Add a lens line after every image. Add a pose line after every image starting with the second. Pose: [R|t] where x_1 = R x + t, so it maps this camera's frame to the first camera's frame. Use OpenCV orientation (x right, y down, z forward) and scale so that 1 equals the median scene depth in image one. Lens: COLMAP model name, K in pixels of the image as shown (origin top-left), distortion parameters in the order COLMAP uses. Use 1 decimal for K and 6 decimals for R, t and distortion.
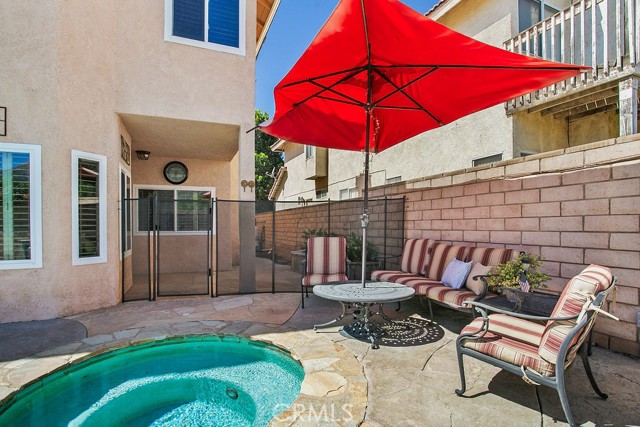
lens RADIAL K [[331.0, 0, 316.7], [0, 331.0, 225.2], [0, 0, 1]] dist [-0.001500, 0.000534]
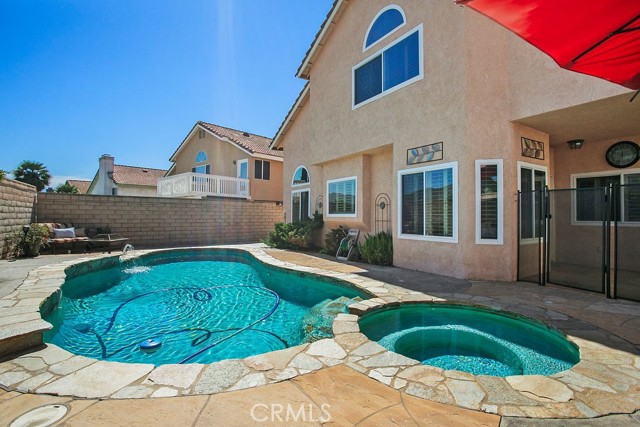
lens RADIAL K [[324.7, 0, 322.8], [0, 324.7, 213.5], [0, 0, 1]] dist [-0.055874, 0.035941]
pose [[0.168229, -0.000770, -0.985748, 0.437184], [-0.000352, 1.000000, -0.000841, -0.003451], [0.985748, 0.000488, 0.168229, 0.135723]]
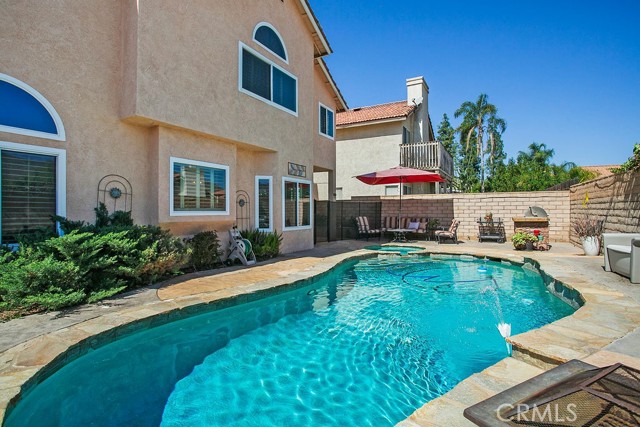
lens RADIAL K [[316.9, 0, 330.1], [0, 316.9, 213.7], [0, 0, 1]] dist [-0.027382, 0.000271]
pose [[0.770837, -0.002075, 0.637029, -2.007982], [-0.002649, 0.999976, 0.006463, -0.003089], [-0.637027, -0.006669, 0.770813, -0.871518]]
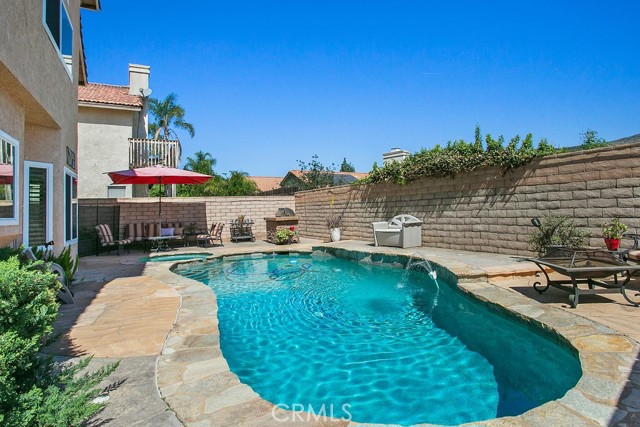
lens RADIAL K [[342.9, 0, 324.5], [0, 342.9, 184.7], [0, 0, 1]] dist [-0.018906, 0.000724]
pose [[-0.105553, 0.084932, 0.990780, -2.477526], [0.033276, 0.996090, -0.081842, 0.008857], [-0.993857, 0.024331, -0.107967, -0.138221]]
